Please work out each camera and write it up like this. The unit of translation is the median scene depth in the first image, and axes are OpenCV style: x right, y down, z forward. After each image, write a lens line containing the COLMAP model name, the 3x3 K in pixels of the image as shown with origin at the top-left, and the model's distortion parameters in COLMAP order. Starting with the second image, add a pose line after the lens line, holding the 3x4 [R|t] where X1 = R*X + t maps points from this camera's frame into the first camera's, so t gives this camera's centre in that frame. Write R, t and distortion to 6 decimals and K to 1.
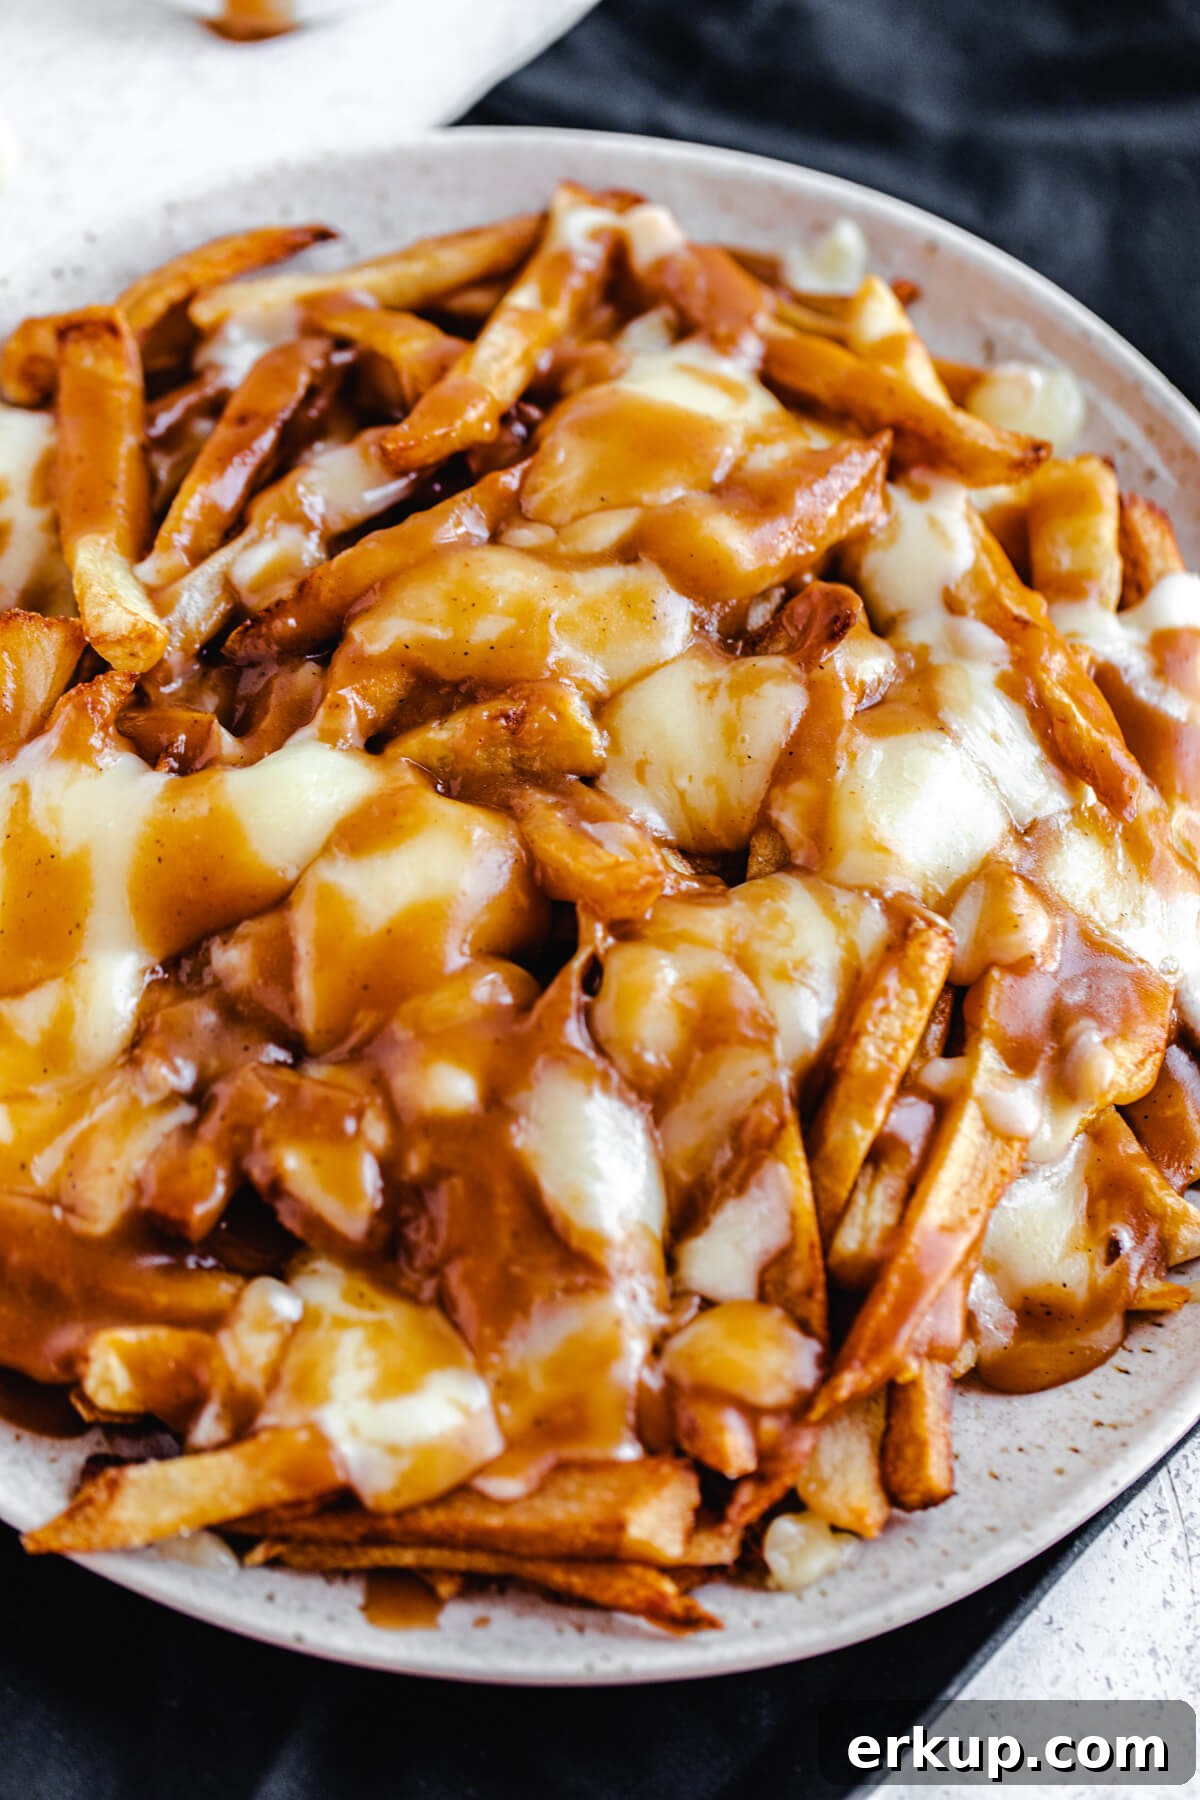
lens RADIAL K [[5863.7, 0, 600.0], [0, 5863.7, 900.0], [0, 0, 1]] dist [-0.053343, 0.112782]
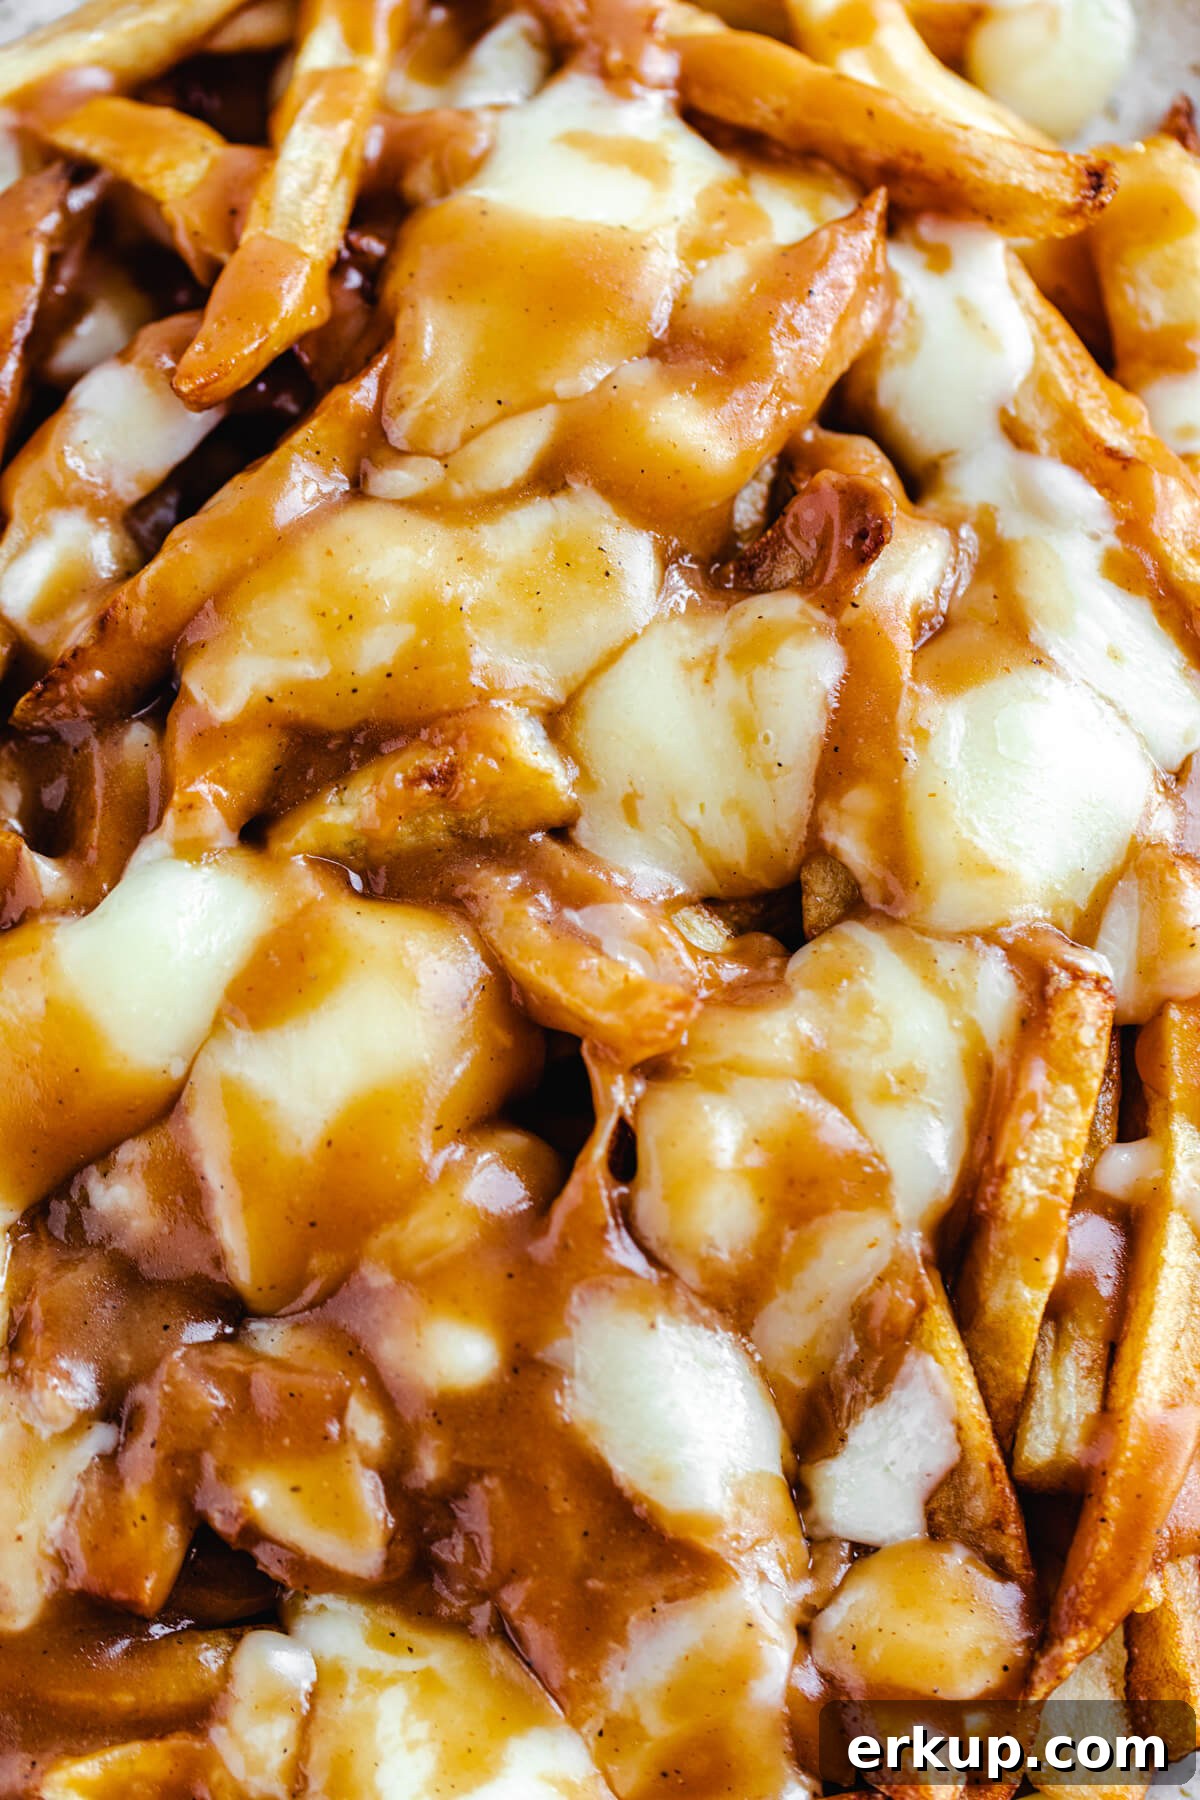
lens RADIAL K [[5863.7, 0, 600.0], [0, 5863.7, 900.0], [0, 0, 1]] dist [-0.053343, 0.112782]
pose [[0.982819, -0.183705, -0.017851, 0.014095], [0.180131, 0.933597, 0.309756, -0.233792], [-0.040238, -0.307650, 0.950648, 0.329961]]
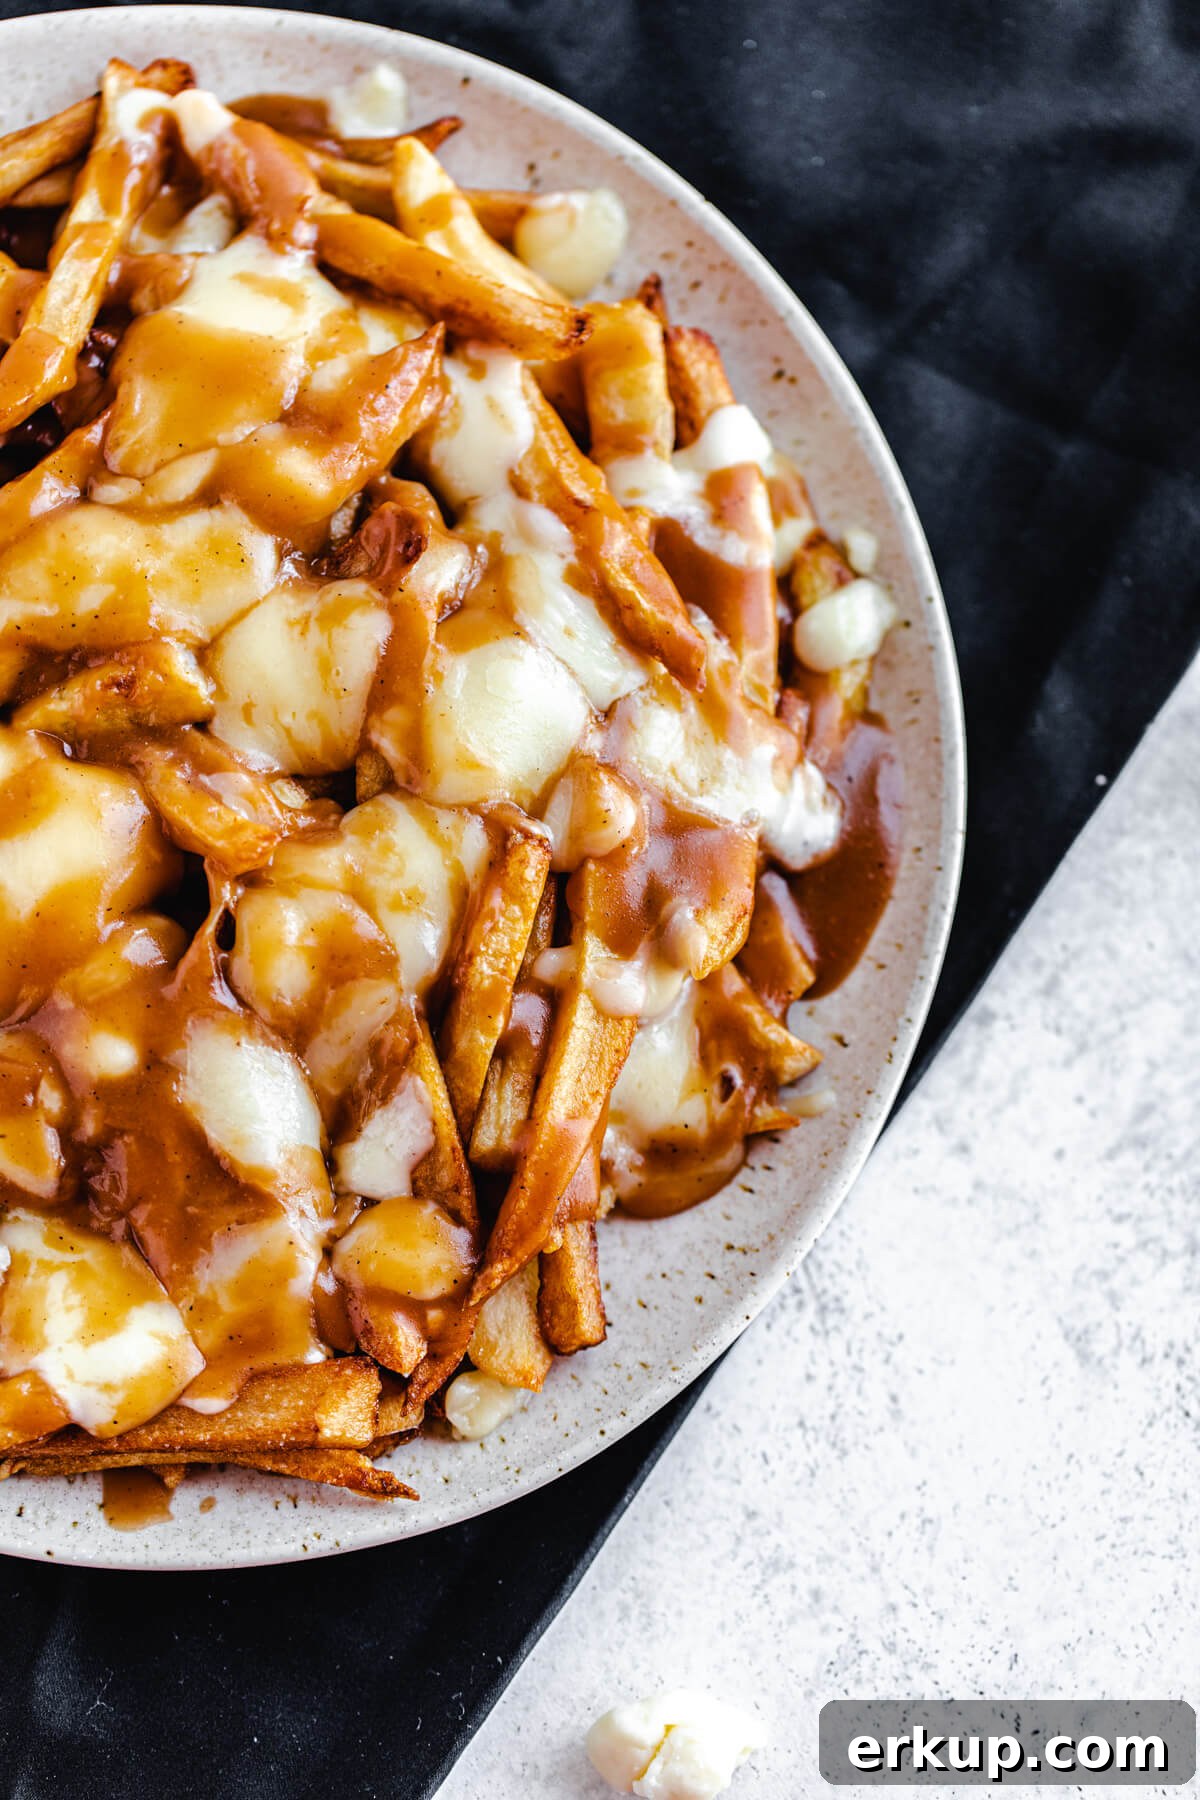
lens RADIAL K [[5863.7, 0, 600.0], [0, 5863.7, 900.0], [0, 0, 1]] dist [-0.053343, 0.112782]
pose [[0.992091, -0.125355, -0.006390, 0.075371], [0.121750, 0.948679, 0.291866, -0.302641], [-0.030525, -0.290335, 0.956438, -0.054648]]
